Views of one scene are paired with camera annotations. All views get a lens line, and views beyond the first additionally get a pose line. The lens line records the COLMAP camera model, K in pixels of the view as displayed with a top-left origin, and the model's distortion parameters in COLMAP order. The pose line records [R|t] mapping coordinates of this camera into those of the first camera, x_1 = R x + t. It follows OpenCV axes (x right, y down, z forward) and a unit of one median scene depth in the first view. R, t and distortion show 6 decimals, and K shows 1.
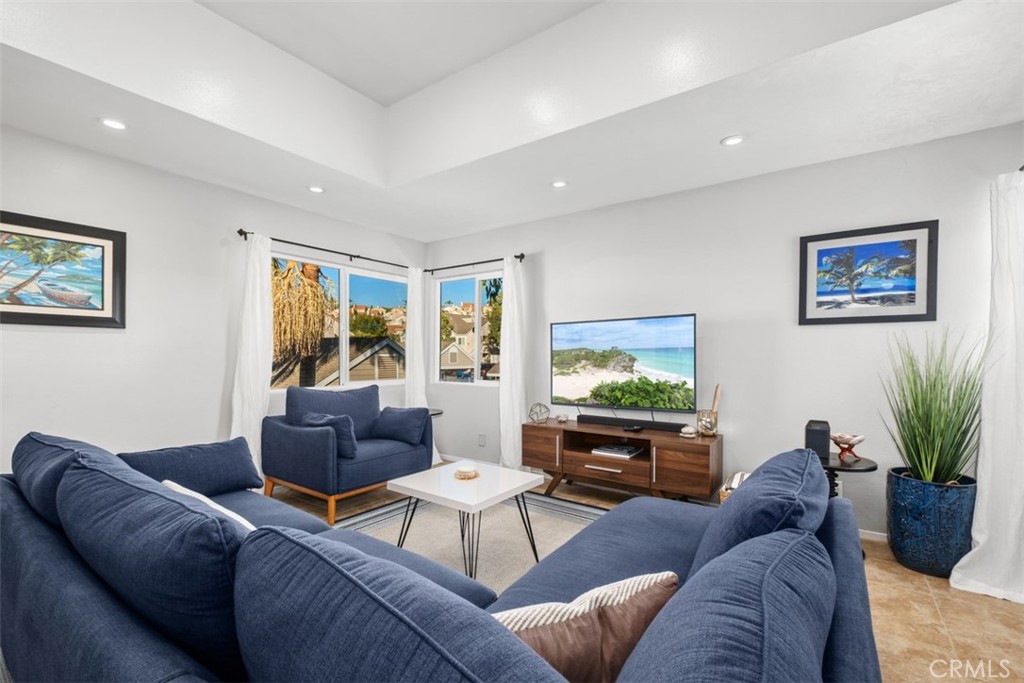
lens RADIAL K [[447.2, 0, 511.2], [0, 447.2, 366.8], [0, 0, 1]] dist [-0.002729, -0.000693]
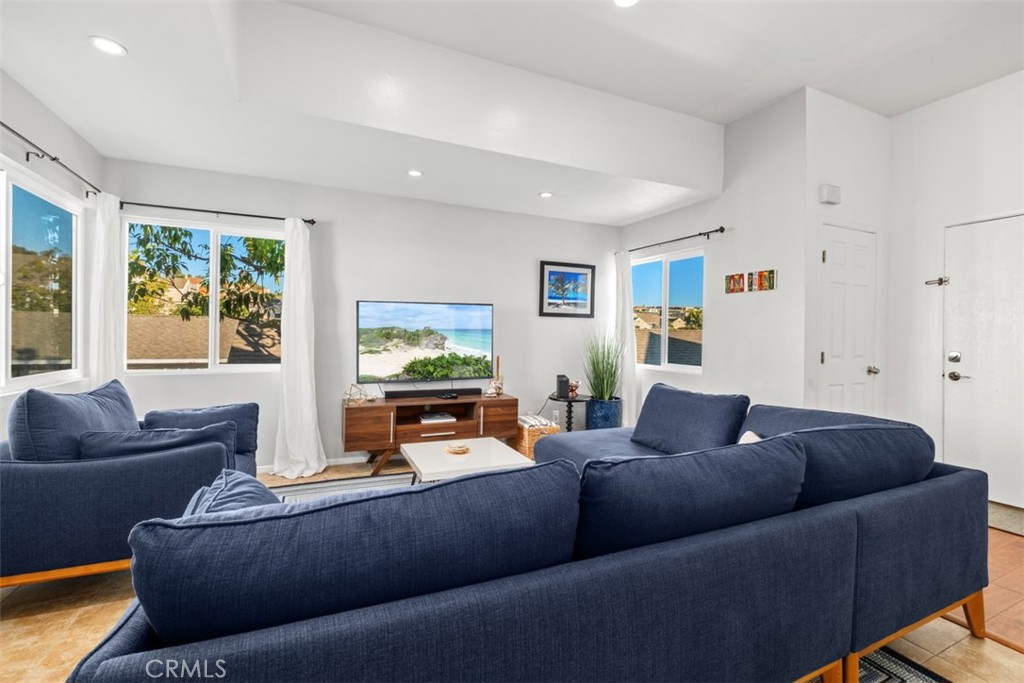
lens RADIAL K [[435.6, 0, 516.5], [0, 435.6, 342.2], [0, 0, 1]] dist [0.011063, -0.012558]
pose [[0.510522, -0.009591, 0.859811, -0.656684], [0.010659, 0.999932, 0.004825, -0.009649], [-0.859799, 0.006701, 0.510589, 0.263286]]
